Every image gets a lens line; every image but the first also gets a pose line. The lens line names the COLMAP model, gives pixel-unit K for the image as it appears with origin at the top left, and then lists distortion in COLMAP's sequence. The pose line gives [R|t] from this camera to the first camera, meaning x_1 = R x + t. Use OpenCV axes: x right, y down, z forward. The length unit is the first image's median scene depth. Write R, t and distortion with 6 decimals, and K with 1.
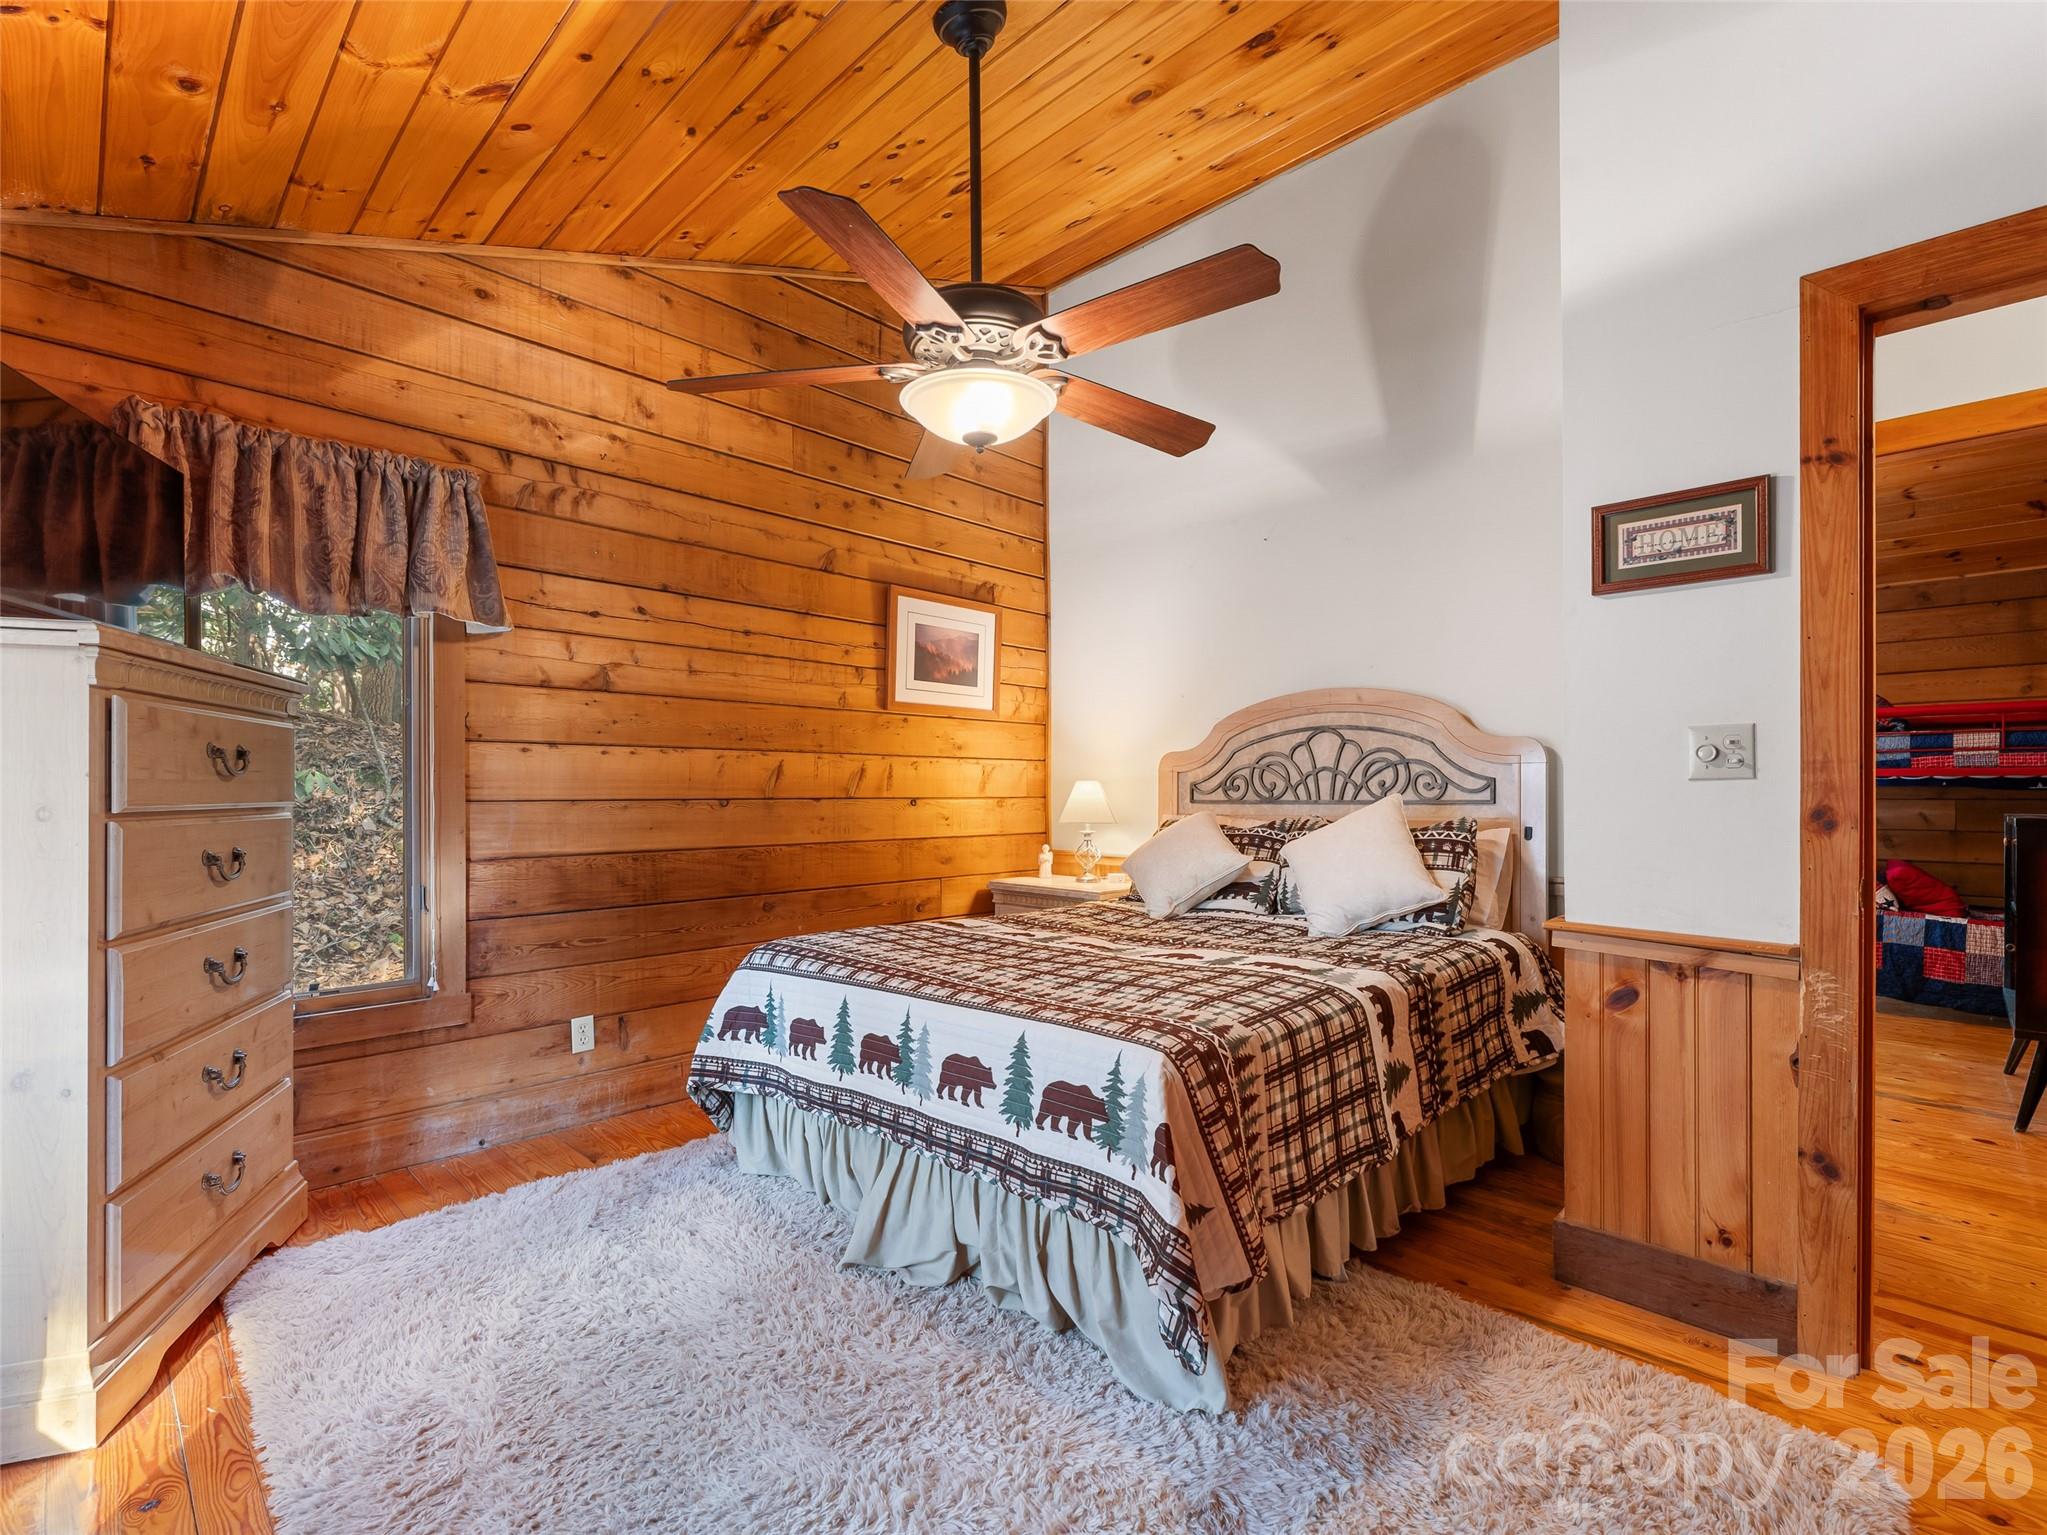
lens RADIAL K [[936.6, 0, 1003.2], [0, 936.6, 771.8], [0, 0, 1]] dist [0.001463, -0.001152]
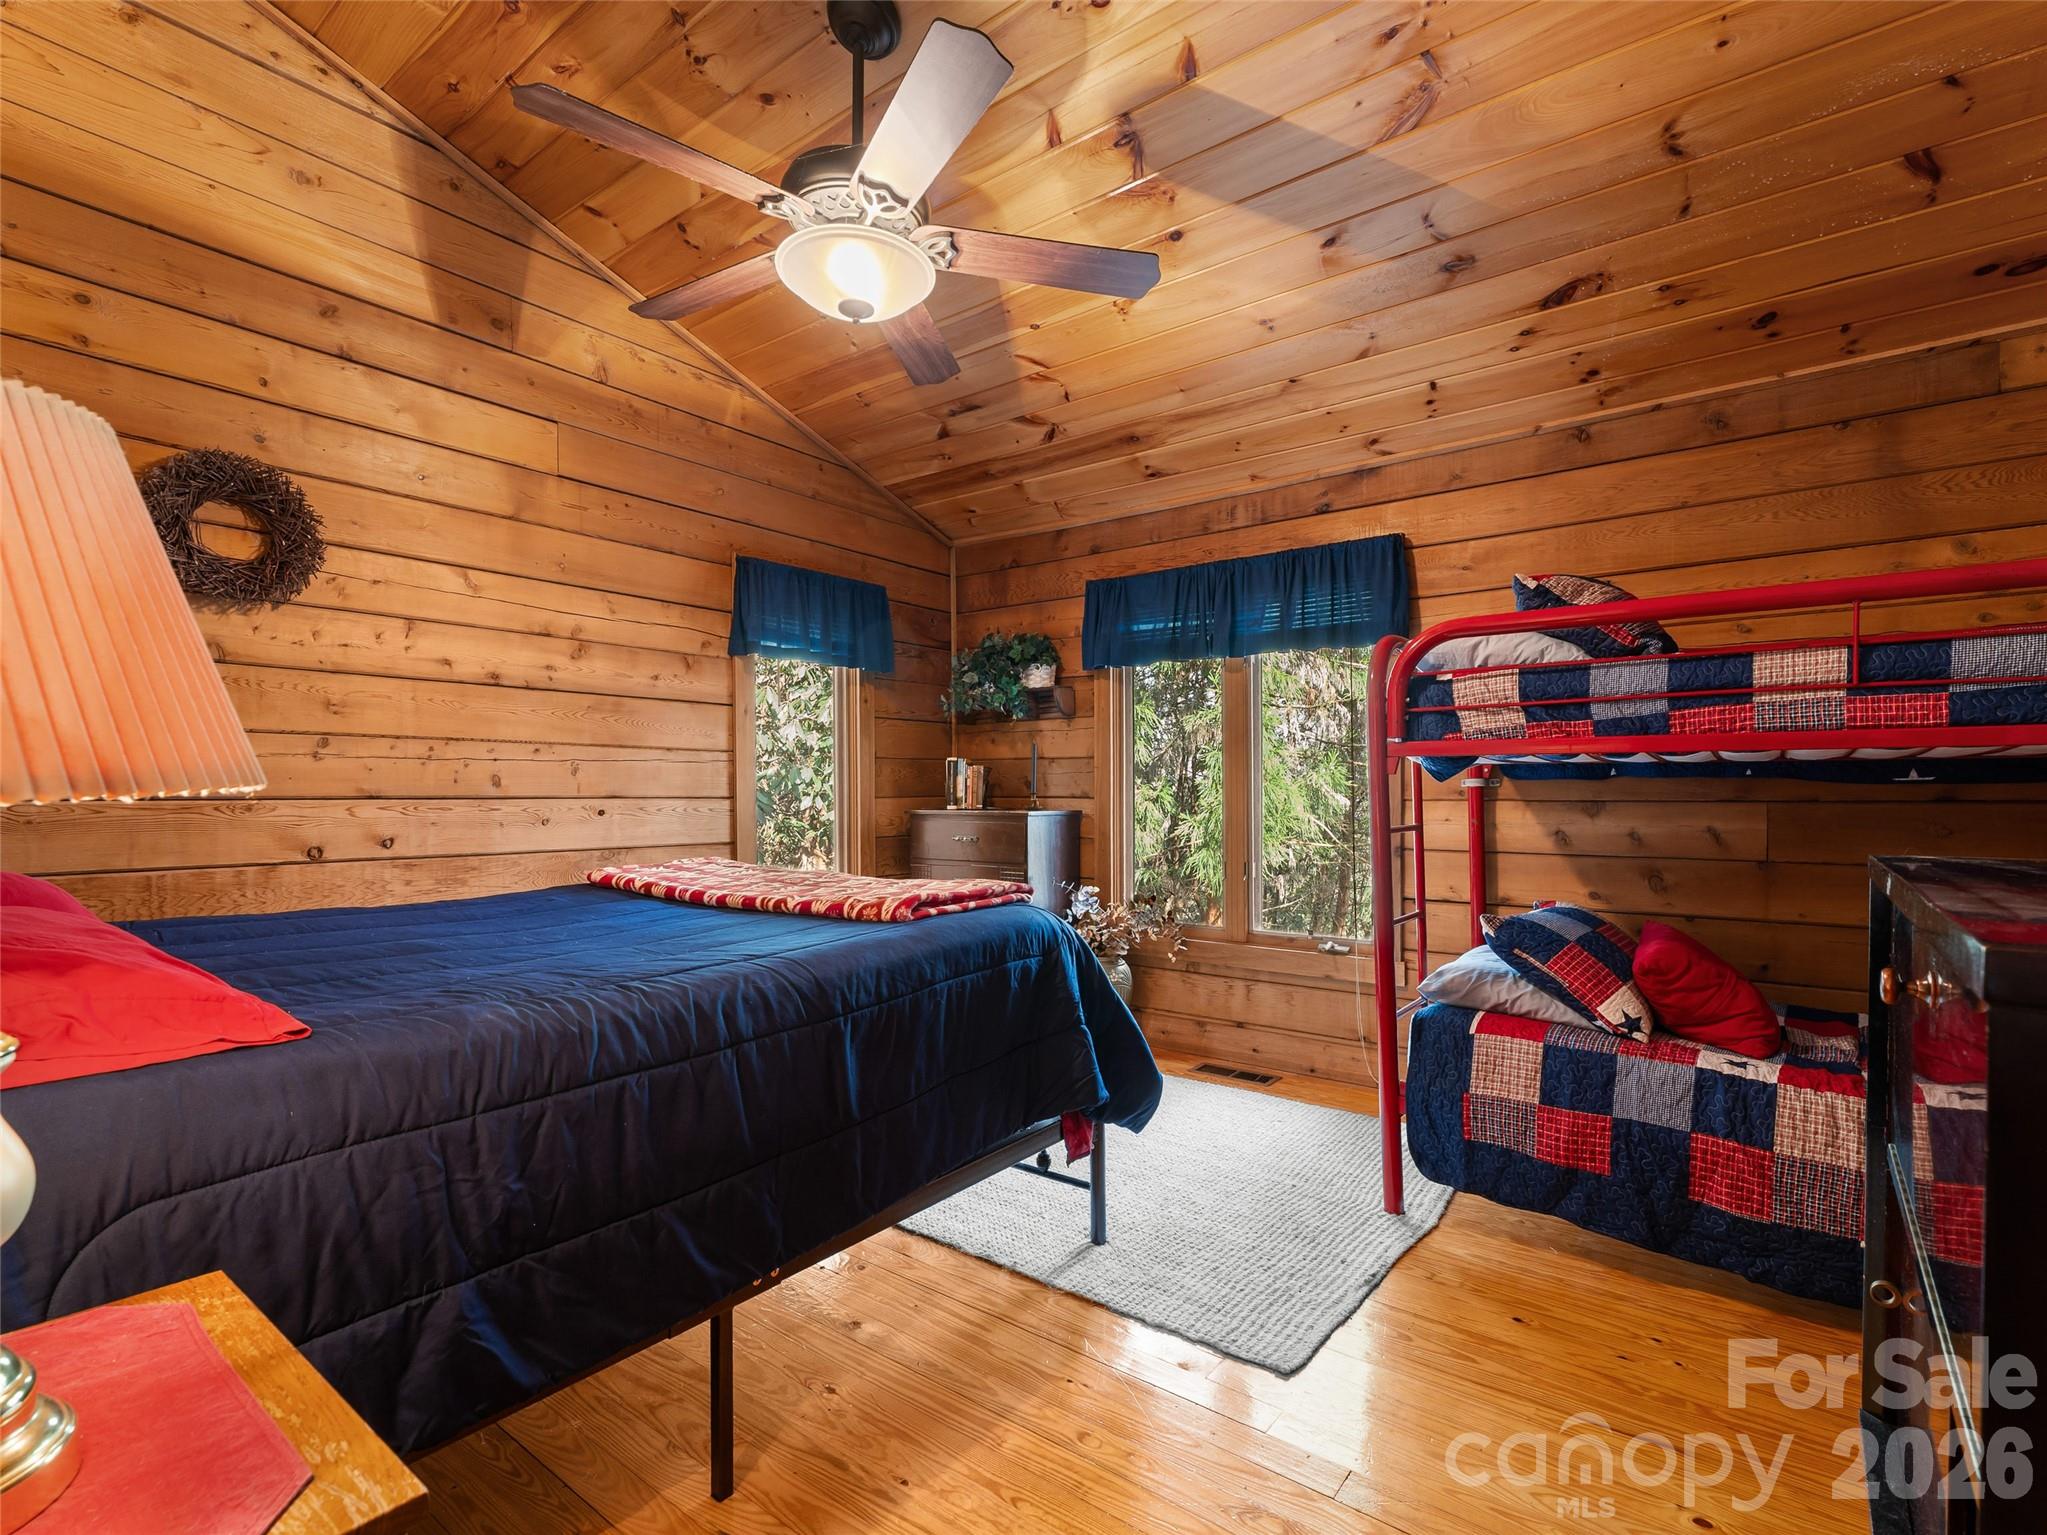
lens RADIAL K [[936.6, 0, 1043.6], [0, 936.6, 779.7], [0, 0, 1]] dist [0.001463, -0.001152]
pose [[0.993077, 0.000924, 0.117461, 0.611814], [-0.001939, 0.999962, 0.008529, 0.014556], [-0.117448, -0.008698, 0.993041, 0.582725]]
